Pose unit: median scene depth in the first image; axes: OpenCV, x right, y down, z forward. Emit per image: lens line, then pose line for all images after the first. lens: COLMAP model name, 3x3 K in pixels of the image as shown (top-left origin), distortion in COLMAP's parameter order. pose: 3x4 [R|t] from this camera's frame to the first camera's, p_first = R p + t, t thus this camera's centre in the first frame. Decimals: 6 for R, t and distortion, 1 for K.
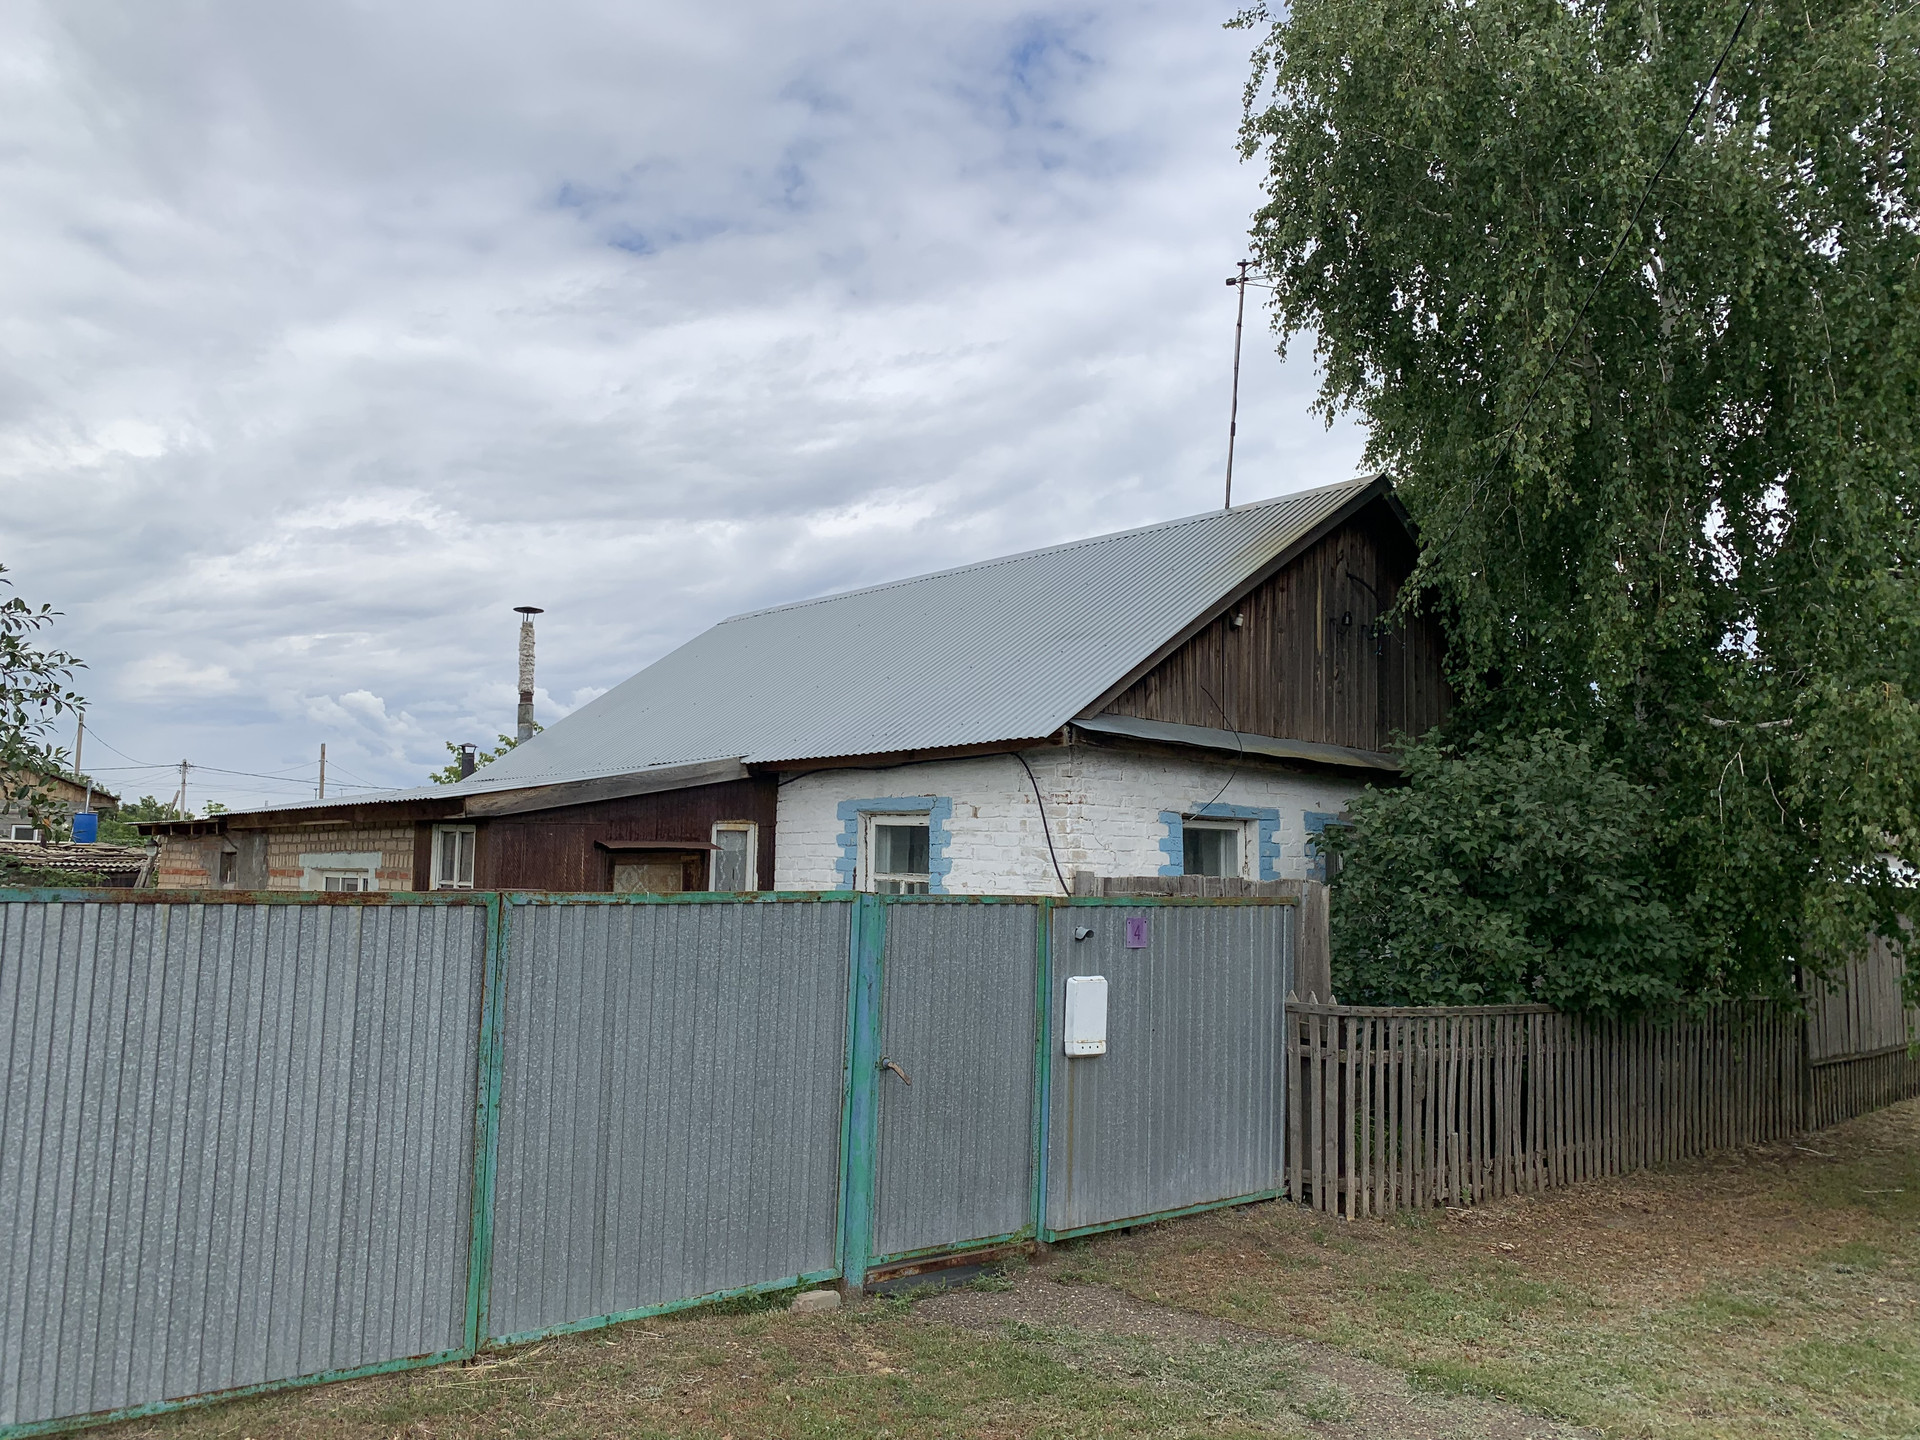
lens RADIAL K [[1596.2, 0, 960.0], [0, 1596.2, 720.0], [0, 0, 1]] dist [-0.002490, -0.004035]
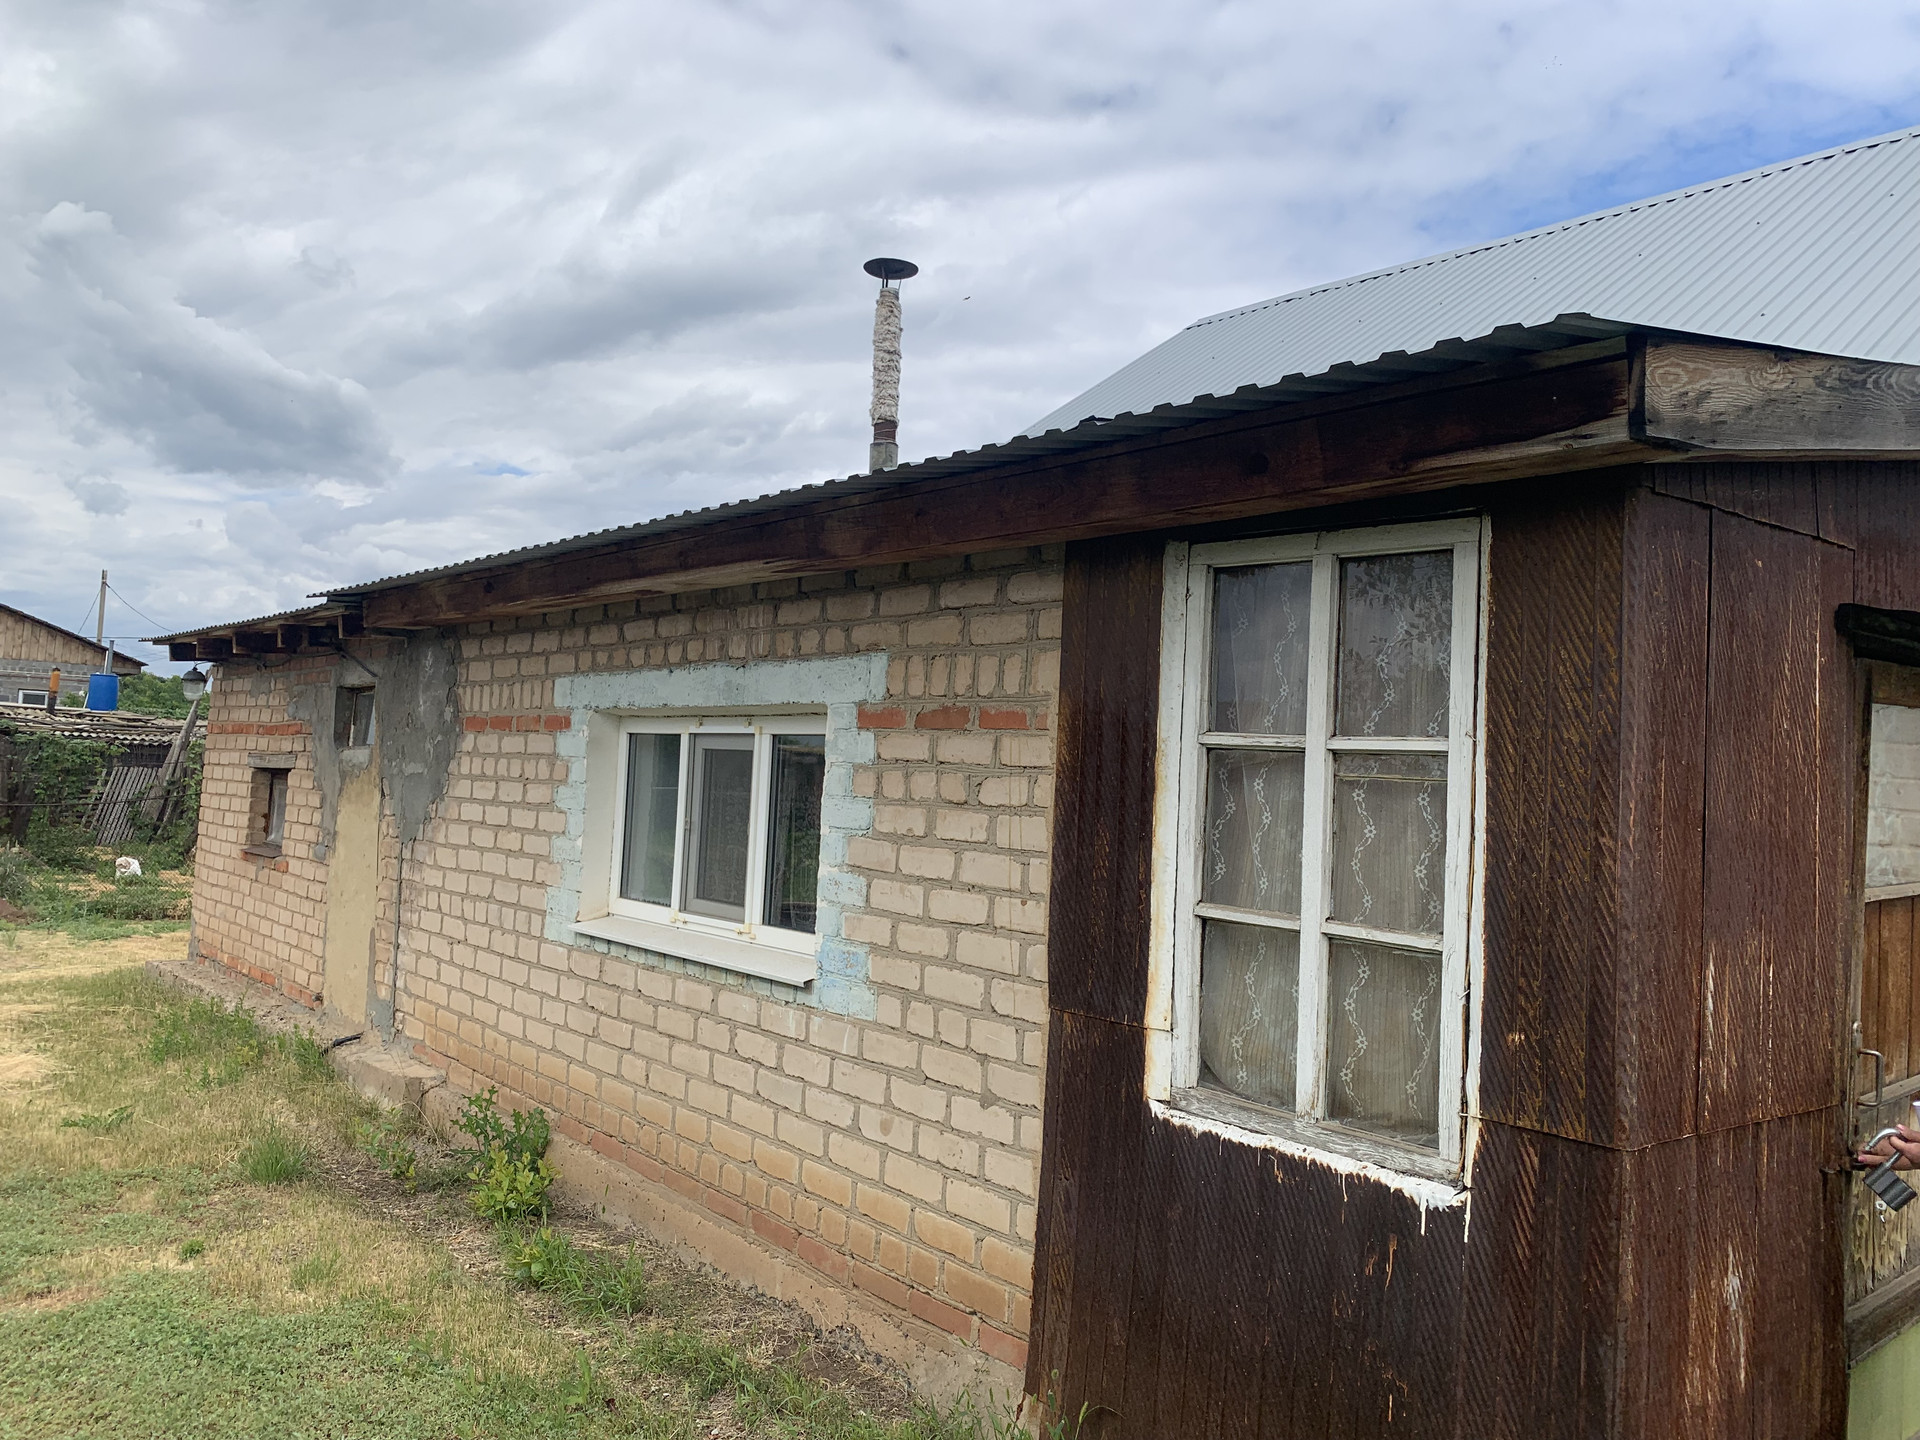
lens RADIAL K [[1541.7, 0, 960.0], [0, 1541.7, 720.0], [0, 0, 1]] dist [0.035818, -0.001499]
pose [[0.999525, 0.030436, -0.004891, -0.267188], [-0.030113, 0.997960, 0.056300, 0.060401], [0.006594, -0.056126, 0.998402, 0.518906]]
